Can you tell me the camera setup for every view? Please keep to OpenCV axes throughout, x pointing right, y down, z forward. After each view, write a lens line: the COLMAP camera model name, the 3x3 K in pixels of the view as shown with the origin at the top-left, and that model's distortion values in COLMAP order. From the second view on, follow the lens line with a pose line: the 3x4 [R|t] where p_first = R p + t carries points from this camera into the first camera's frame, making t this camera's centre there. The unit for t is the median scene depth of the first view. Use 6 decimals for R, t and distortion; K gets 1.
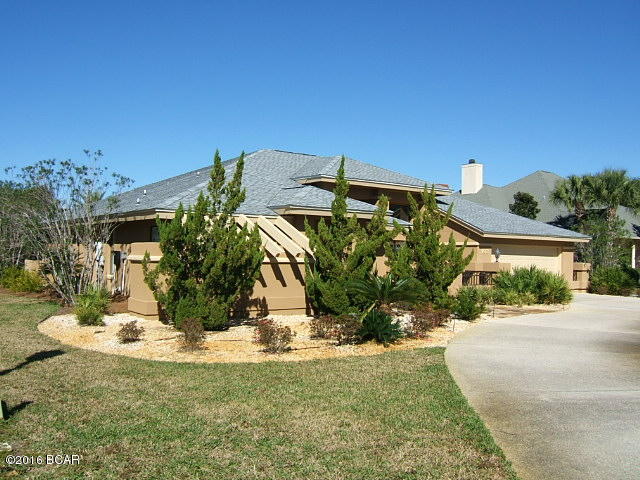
lens RADIAL K [[613.5, 0, 322.1], [0, 613.5, 240.1], [0, 0, 1]] dist [-0.103467, 0.029351]
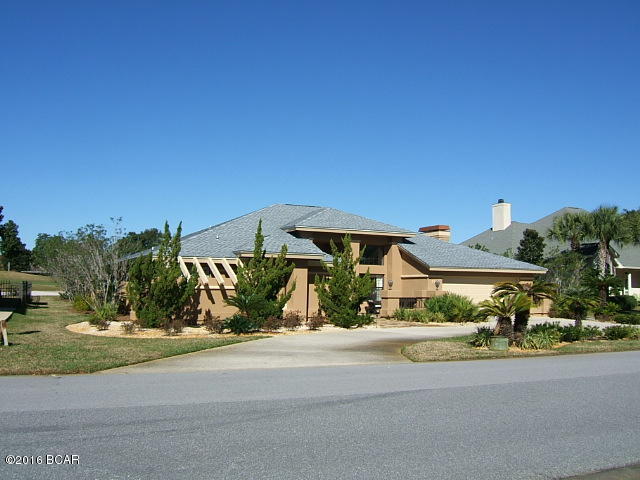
lens RADIAL K [[613.5, 0, 322.1], [0, 613.5, 240.1], [0, 0, 1]] dist [-0.103467, 0.029351]
pose [[0.981845, -0.025381, -0.187981, 0.259819], [0.014138, 0.998043, -0.060909, 0.005605], [0.189159, 0.057146, 0.980282, -0.251134]]
